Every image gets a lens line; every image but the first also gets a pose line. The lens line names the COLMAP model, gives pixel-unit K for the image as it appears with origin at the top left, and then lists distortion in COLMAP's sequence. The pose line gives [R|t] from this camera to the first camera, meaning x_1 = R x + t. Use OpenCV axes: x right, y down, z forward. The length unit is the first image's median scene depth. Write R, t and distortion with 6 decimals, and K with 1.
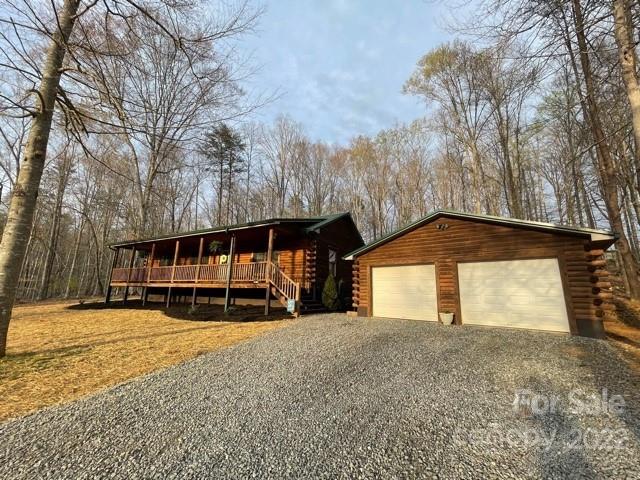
lens RADIAL K [[261.1, 0, 320.0], [0, 261.1, 240.0], [0, 0, 1]] dist [-0.001539, 0.000259]
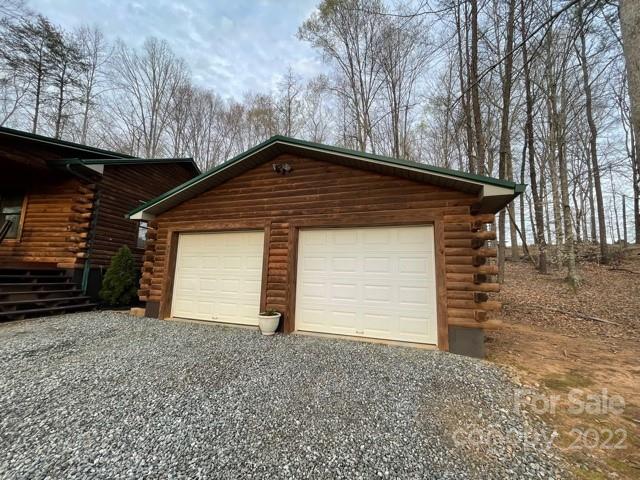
lens RADIAL K [[261.1, 0, 320.0], [0, 261.1, 240.0], [0, 0, 1]] dist [-0.001539, 0.000259]
pose [[0.934871, 0.043913, 0.352260, 0.301401], [-0.073620, 0.994729, 0.071378, 0.053576], [-0.347269, -0.092662, 0.933176, 0.348427]]
